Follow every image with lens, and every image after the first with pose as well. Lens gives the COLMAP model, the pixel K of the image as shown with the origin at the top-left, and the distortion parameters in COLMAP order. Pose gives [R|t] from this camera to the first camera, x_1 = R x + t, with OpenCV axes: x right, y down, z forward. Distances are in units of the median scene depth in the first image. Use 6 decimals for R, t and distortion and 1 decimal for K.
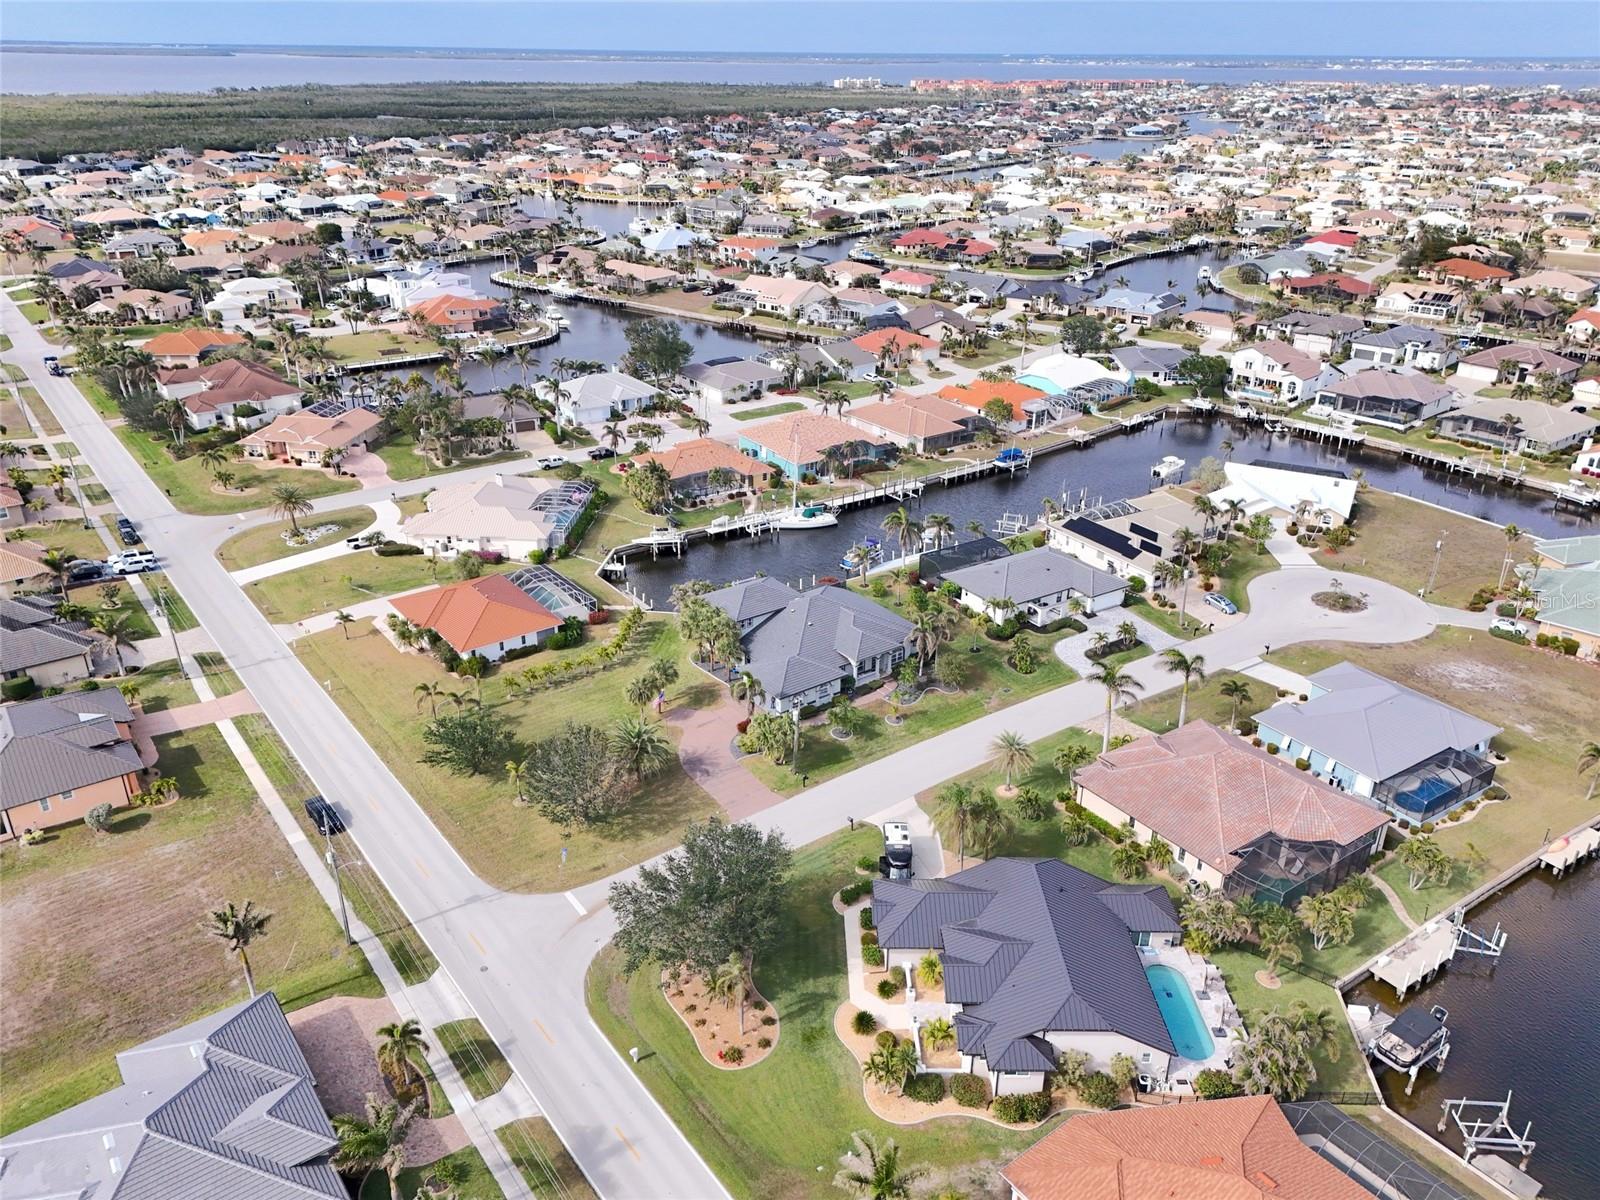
lens RADIAL K [[1171.9, 0, 800.0], [0, 1171.9, 600.0], [0, 0, 1]] dist [0.088842, -0.106139]
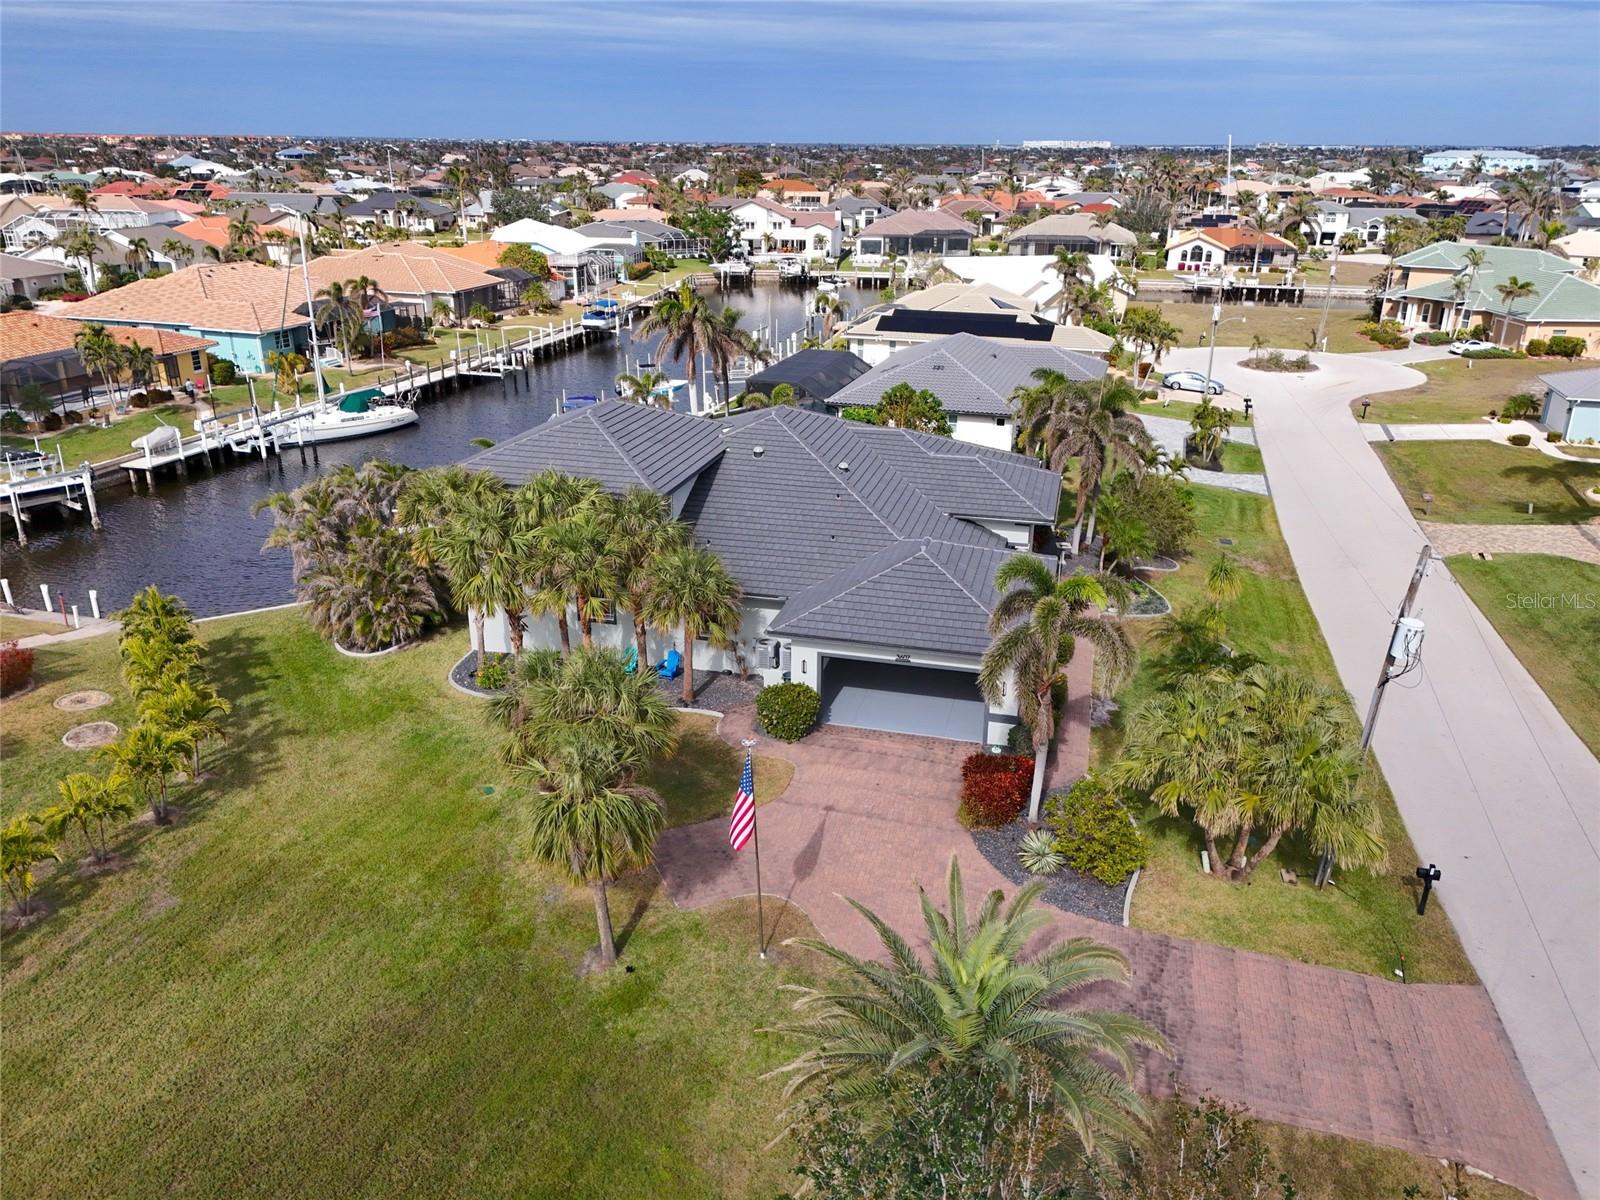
lens RADIAL K [[1171.9, 0, 800.0], [0, 1171.9, 600.0], [0, 0, 1]] dist [0.088842, -0.106139]
pose [[0.770640, -0.230859, 0.593985, -0.134491], [0.267535, 0.963163, 0.027242, 0.029218], [-0.578394, 0.137918, 0.804015, 0.489996]]
